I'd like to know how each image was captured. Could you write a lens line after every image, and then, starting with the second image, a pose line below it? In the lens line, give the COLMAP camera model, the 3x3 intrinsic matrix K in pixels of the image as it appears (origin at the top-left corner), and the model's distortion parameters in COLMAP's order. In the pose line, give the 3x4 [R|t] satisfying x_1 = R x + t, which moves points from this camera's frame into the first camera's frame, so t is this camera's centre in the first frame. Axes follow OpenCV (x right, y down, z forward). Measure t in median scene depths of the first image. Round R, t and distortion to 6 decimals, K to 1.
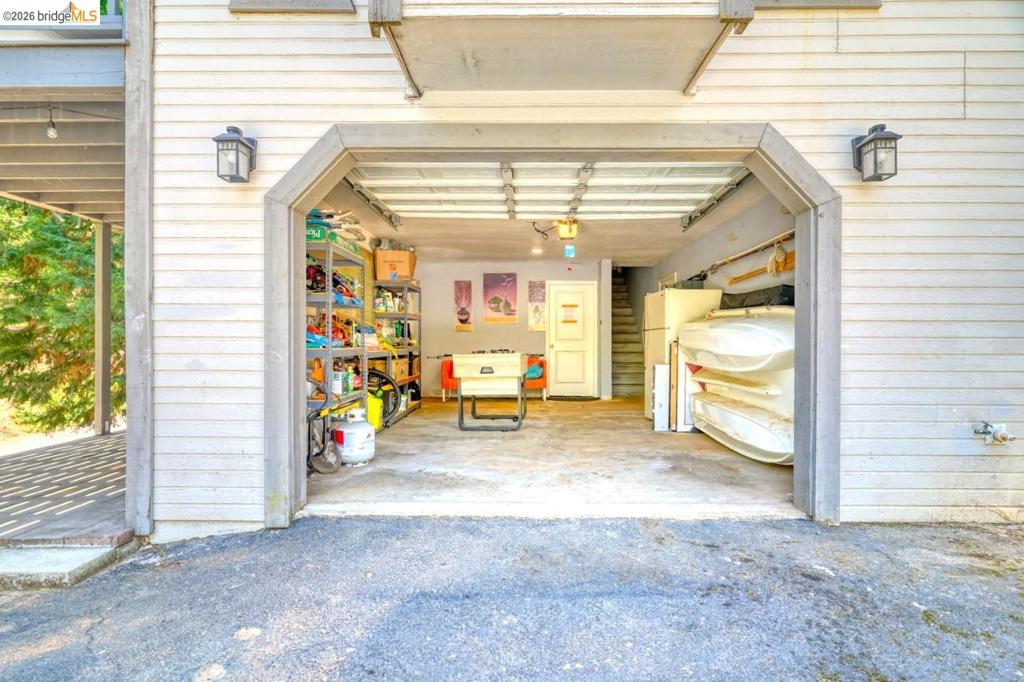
lens RADIAL K [[526.2, 0, 512.0], [0, 526.2, 341.0], [0, 0, 1]] dist [-0.001939, -0.000253]
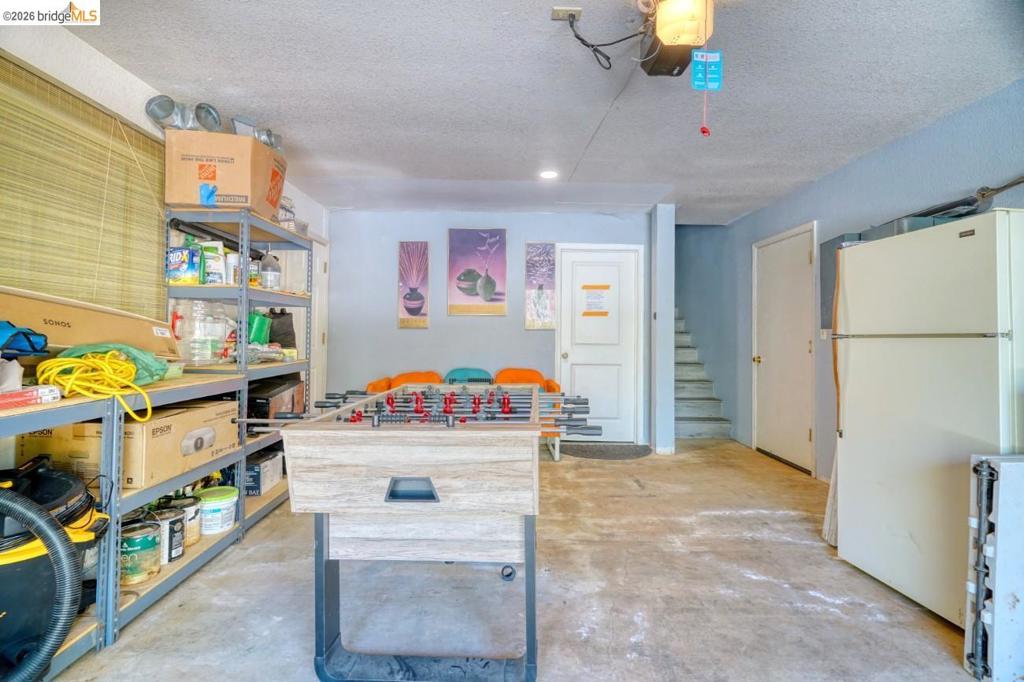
lens RADIAL K [[521.3, 0, 514.7], [0, 521.3, 335.4], [0, 0, 1]] dist [-0.018999, 0.000226]
pose [[0.999174, 0.008406, 0.039763, -0.003591], [-0.008492, 0.999962, 0.001988, -0.013204], [-0.039745, -0.002324, 0.999207, 0.426102]]
